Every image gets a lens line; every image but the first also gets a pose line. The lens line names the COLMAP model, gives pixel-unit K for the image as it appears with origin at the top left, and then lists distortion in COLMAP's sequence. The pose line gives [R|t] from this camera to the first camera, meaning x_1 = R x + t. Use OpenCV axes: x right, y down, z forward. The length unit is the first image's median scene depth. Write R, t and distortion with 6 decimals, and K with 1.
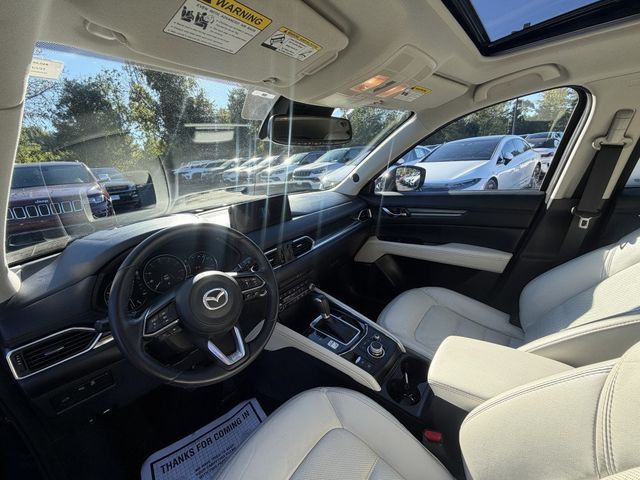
lens RADIAL K [[256.8, 0, 315.8], [0, 256.8, 238.1], [0, 0, 1]] dist [0.000929, 0.000063]
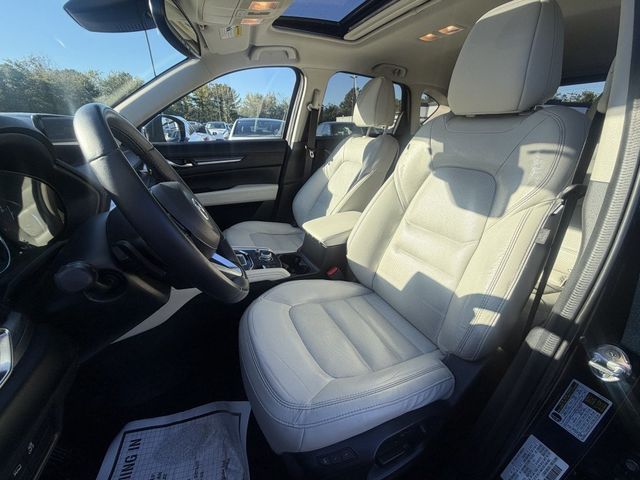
lens RADIAL K [[256.8, 0, 315.8], [0, 256.8, 238.1], [0, 0, 1]] dist [0.000929, 0.000063]
pose [[0.416485, -0.267425, 0.868921, -0.597580], [0.228947, 0.955808, 0.184429, 0.160956], [-0.879843, 0.122125, 0.459306, 0.212988]]
